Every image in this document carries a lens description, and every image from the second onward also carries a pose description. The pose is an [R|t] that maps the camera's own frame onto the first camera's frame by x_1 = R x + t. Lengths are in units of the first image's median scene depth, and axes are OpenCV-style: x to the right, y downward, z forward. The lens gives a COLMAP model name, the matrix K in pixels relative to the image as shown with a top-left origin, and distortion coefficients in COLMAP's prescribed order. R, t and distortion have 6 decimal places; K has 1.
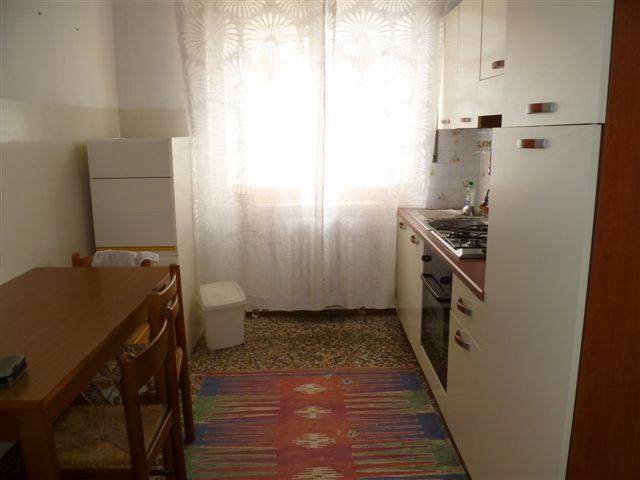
lens RADIAL K [[520.7, 0, 322.4], [0, 520.7, 241.0], [0, 0, 1]] dist [-0.082271, 0.004948]
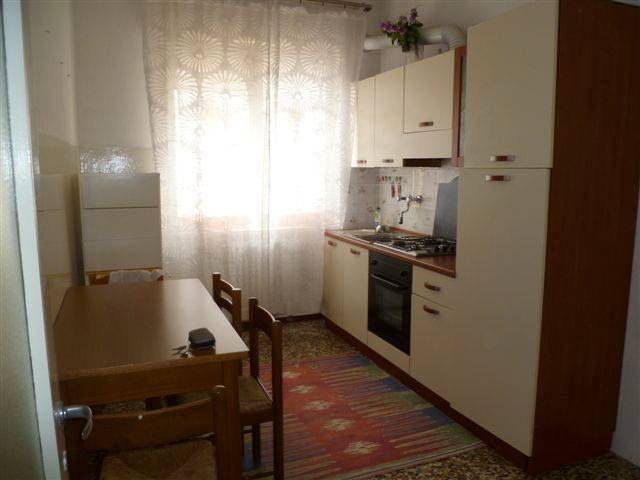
lens RADIAL K [[520.7, 0, 318.8], [0, 520.7, 241.3], [0, 0, 1]] dist [-0.082271, 0.004948]
pose [[0.938351, -0.040081, 0.343352, -0.320743], [0.063006, 0.996448, -0.055869, 0.035782], [-0.339894, 0.074058, 0.937543, -0.179185]]
